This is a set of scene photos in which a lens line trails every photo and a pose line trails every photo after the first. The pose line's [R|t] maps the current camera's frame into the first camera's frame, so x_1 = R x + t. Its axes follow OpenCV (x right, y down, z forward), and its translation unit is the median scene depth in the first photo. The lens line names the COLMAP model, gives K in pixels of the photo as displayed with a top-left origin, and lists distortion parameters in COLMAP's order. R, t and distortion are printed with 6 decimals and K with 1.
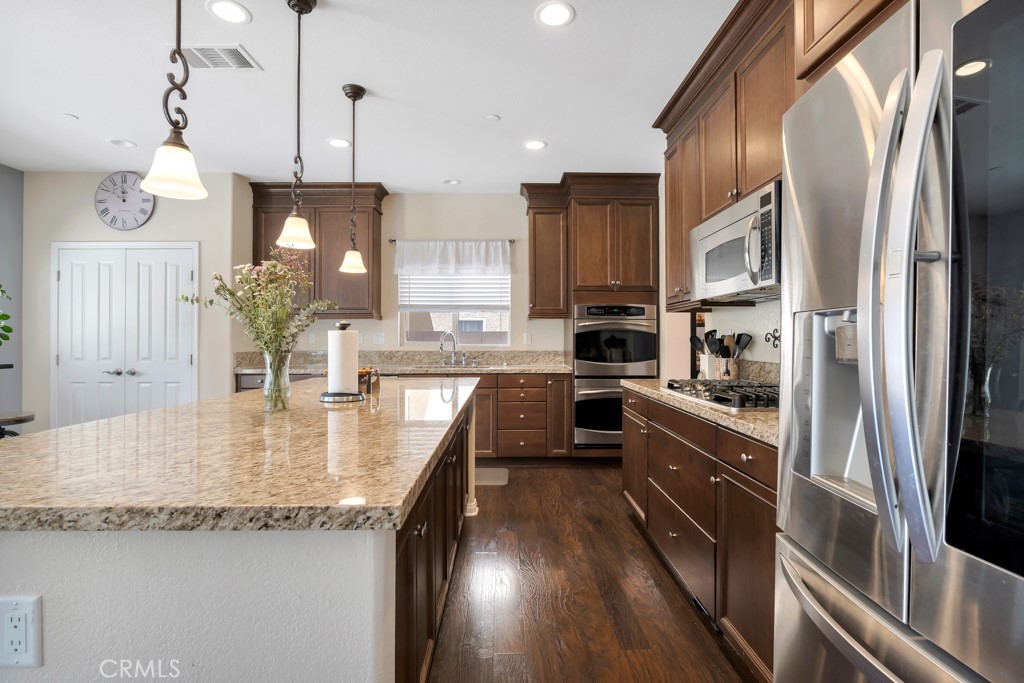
lens RADIAL K [[498.0, 0, 511.4], [0, 498.0, 339.2], [0, 0, 1]] dist [-0.012558, 0.000579]
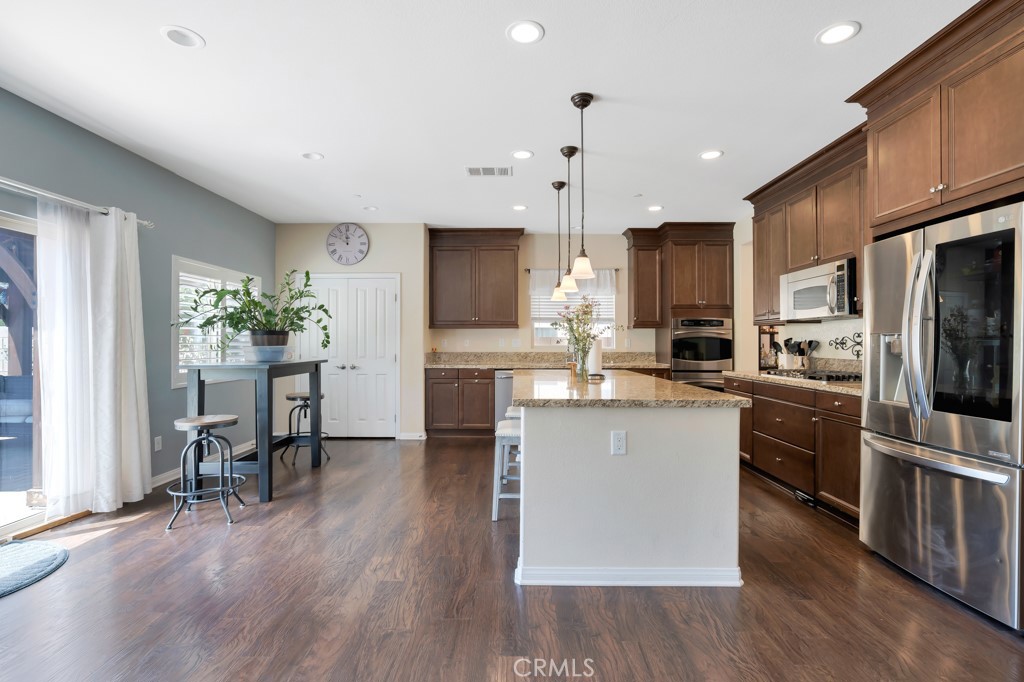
lens RADIAL K [[486.5, 0, 509.9], [0, 486.5, 344.1], [0, 0, 1]] dist [-0.010924, 0.000319]
pose [[0.999621, 0.000915, -0.027515, -0.352459], [-0.000823, 0.999994, 0.003355, -0.003367], [0.027518, -0.003331, 0.999616, -0.438018]]
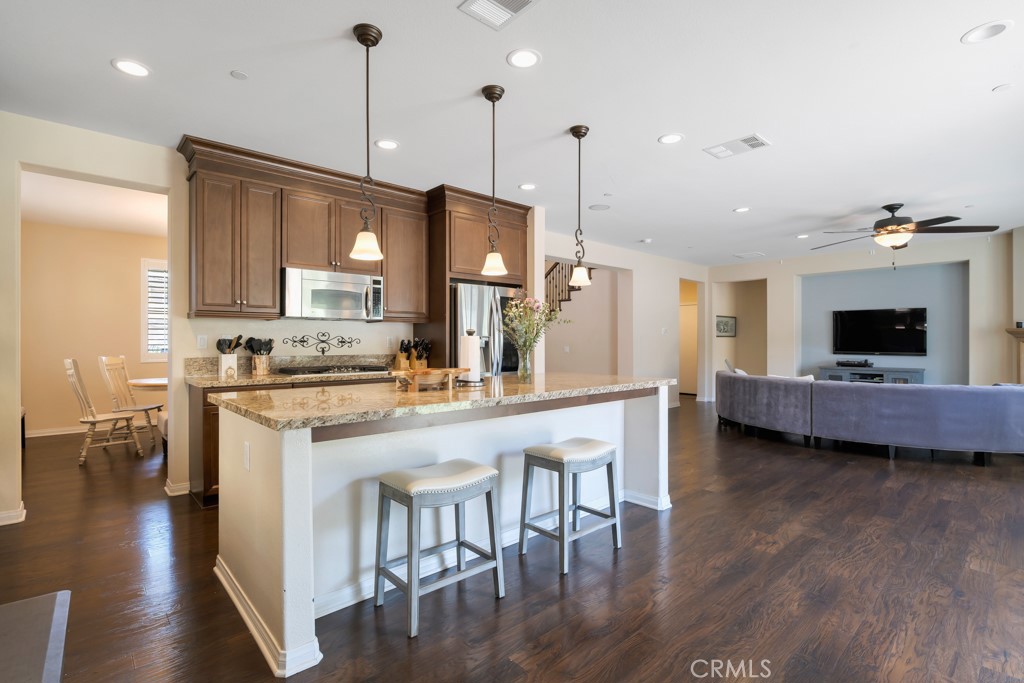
lens RADIAL K [[486.5, 0, 509.9], [0, 486.5, 344.6], [0, 0, 1]] dist [-0.010924, 0.000319]
pose [[-0.665888, -0.004279, 0.746039, -0.869282], [-0.000472, 0.999986, 0.005315, -0.000817], [-0.746051, 0.003187, -0.665881, 1.110762]]
